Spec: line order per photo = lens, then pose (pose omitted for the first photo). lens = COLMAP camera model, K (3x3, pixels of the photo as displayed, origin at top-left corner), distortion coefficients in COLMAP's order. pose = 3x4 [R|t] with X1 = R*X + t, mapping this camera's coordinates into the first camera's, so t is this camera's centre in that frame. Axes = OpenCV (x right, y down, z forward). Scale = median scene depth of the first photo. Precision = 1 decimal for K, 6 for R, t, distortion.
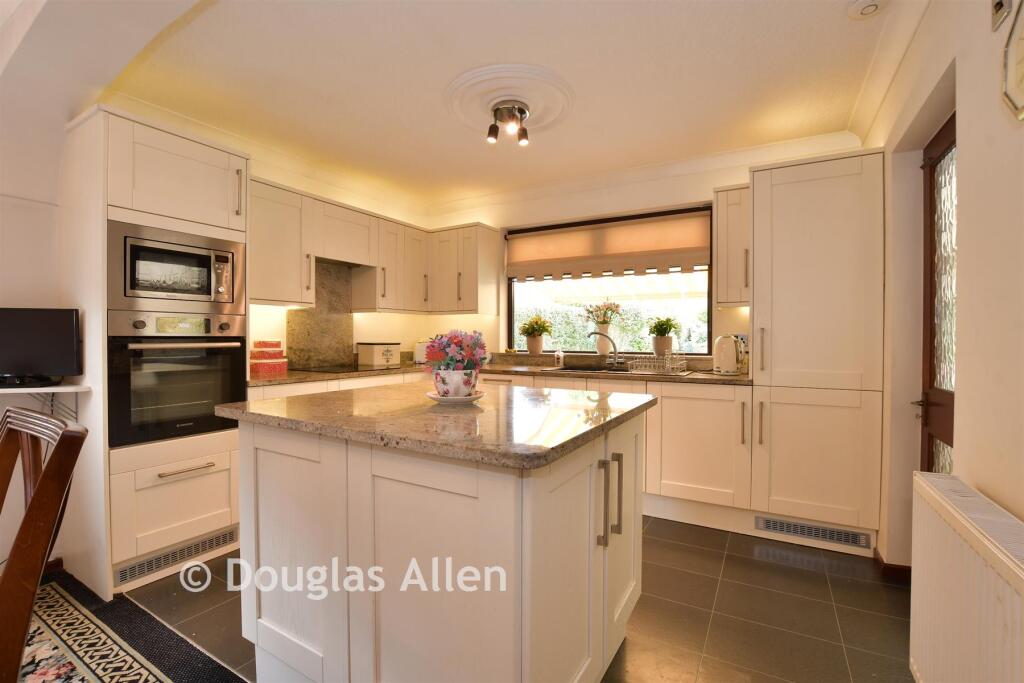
lens RADIAL K [[451.8, 0, 512.0], [0, 451.8, 341.5], [0, 0, 1]] dist [-0.037877, 0.008701]
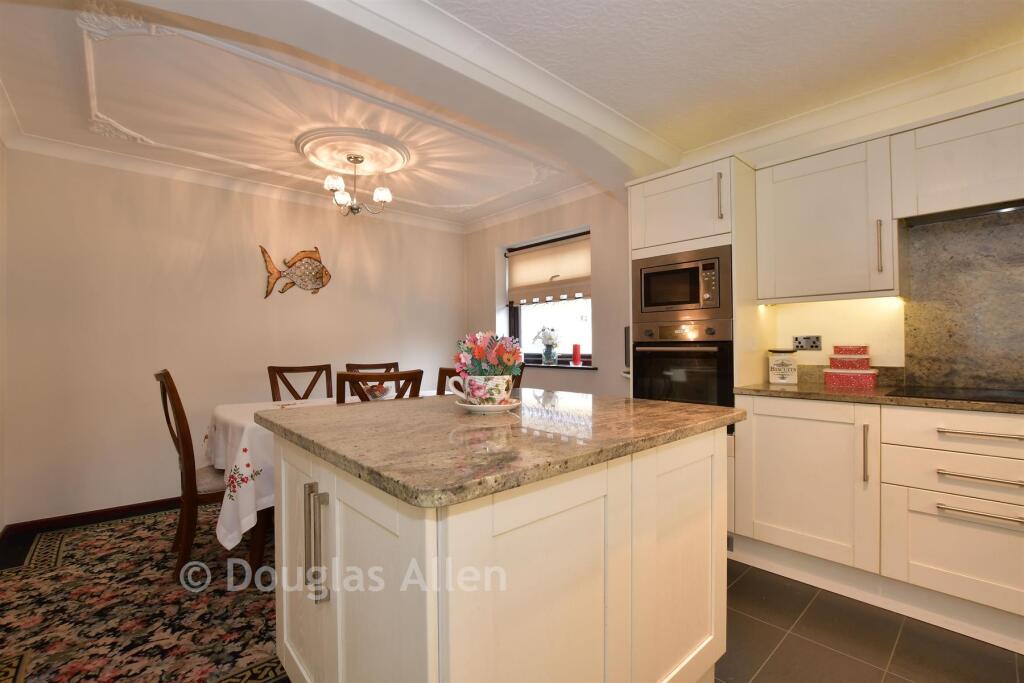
lens RADIAL K [[451.8, 0, 512.0], [0, 451.8, 341.5], [0, 0, 1]] dist [-0.037877, 0.008701]
pose [[-0.316018, -0.015759, -0.948622, 0.369585], [-0.006497, 0.999875, -0.014446, 0.006630], [0.948731, 0.001598, -0.316081, 0.673282]]
